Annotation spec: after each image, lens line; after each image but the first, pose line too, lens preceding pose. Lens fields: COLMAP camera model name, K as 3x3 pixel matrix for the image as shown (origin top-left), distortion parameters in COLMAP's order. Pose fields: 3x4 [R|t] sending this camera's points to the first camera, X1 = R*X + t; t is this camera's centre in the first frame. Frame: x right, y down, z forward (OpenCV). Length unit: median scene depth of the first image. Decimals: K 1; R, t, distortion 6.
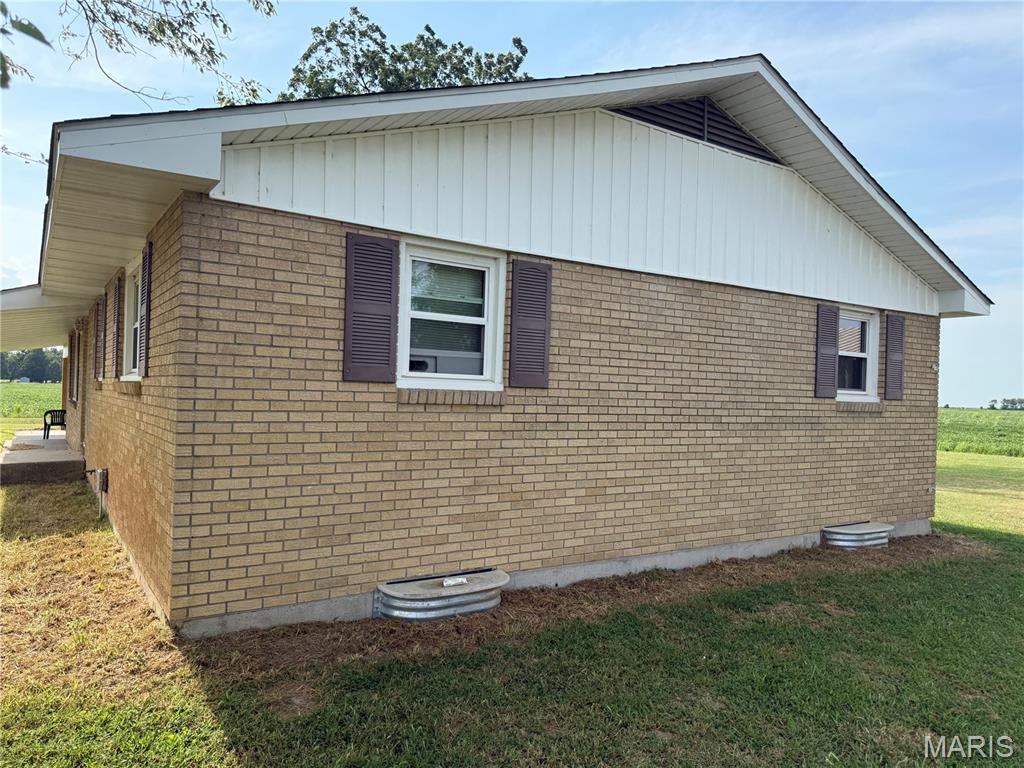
lens RADIAL K [[704.9, 0, 512.0], [0, 704.9, 384.0], [0, 0, 1]] dist [0.004527, -0.001331]
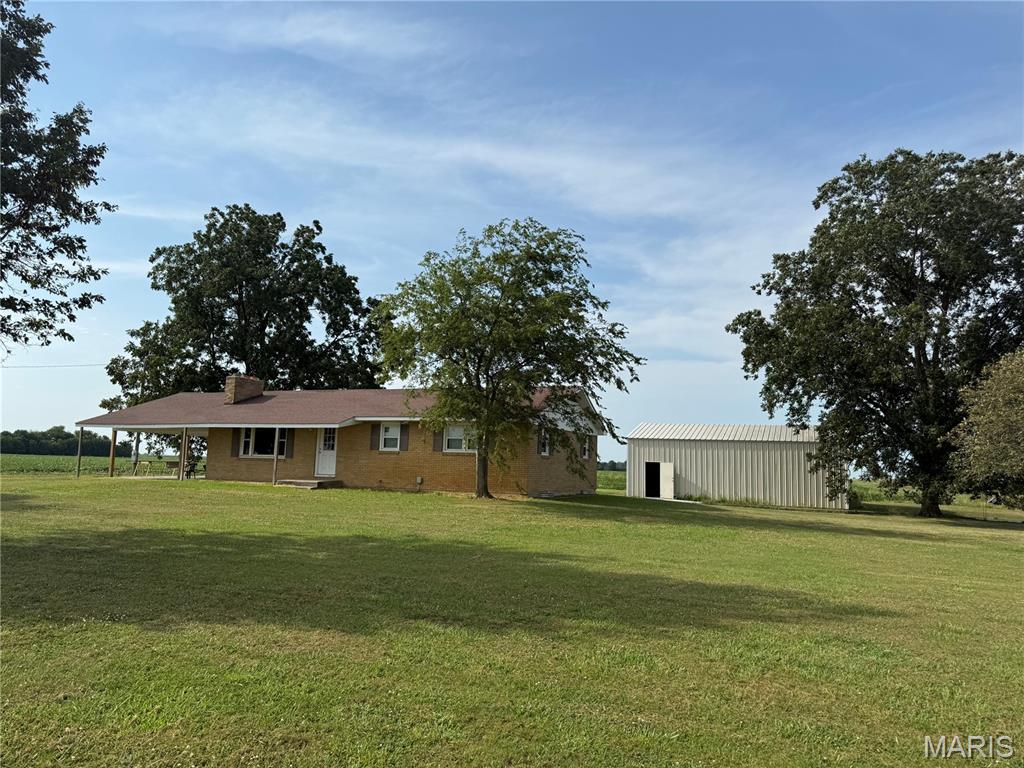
lens RADIAL K [[702.5, 0, 511.5], [0, 702.5, 345.5], [0, 0, 1]] dist [0.151904, -0.000120]
pose [[0.830575, 0.087289, 0.550024, -2.024829], [-0.007671, 0.989340, -0.145425, -0.020175], [-0.556854, 0.116567, 0.822390, -2.016986]]
